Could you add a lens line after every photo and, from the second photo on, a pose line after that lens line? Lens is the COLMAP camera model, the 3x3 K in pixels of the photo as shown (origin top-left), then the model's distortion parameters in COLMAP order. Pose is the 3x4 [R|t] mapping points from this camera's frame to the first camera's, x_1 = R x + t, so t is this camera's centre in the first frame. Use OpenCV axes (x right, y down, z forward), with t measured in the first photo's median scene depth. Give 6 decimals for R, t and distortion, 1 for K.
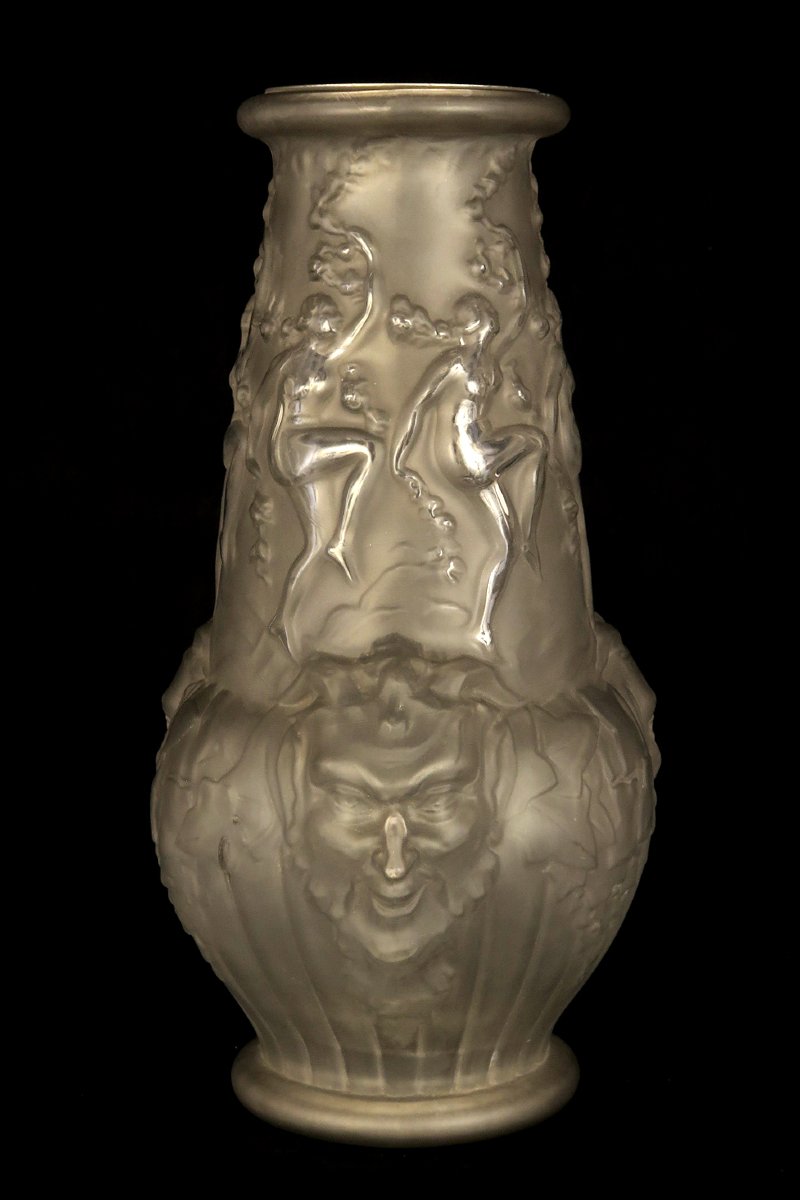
lens RADIAL K [[2444.9, 0, 421.4], [0, 2444.9, 594.2], [0, 0, 1]] dist [-0.115658, 0.000000]
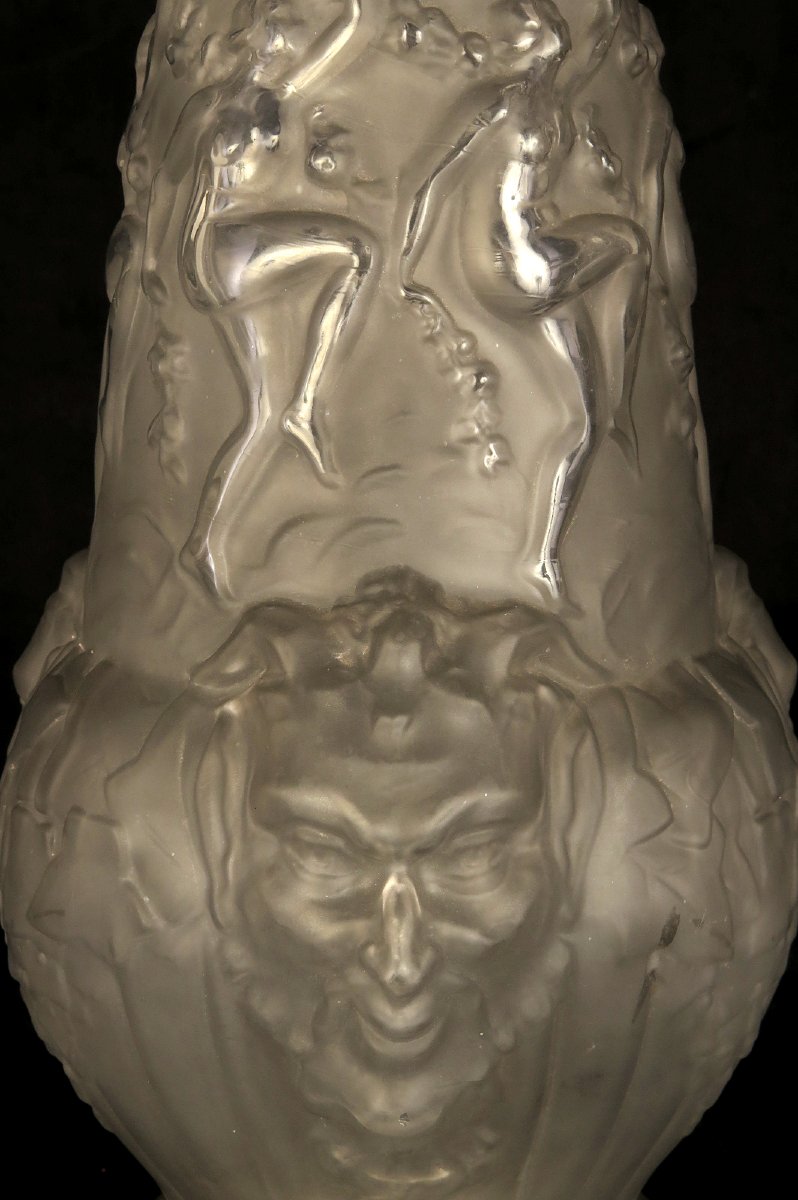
lens RADIAL K [[2444.9, 0, 401.3], [0, 2444.9, 599.1], [0, 0, 1]] dist [-0.115658, 0.000000]
pose [[0.999790, -0.001667, 0.020420, -0.020805], [0.001062, 0.999561, 0.029595, 0.006401], [-0.020460, -0.029567, 0.999353, 0.403521]]
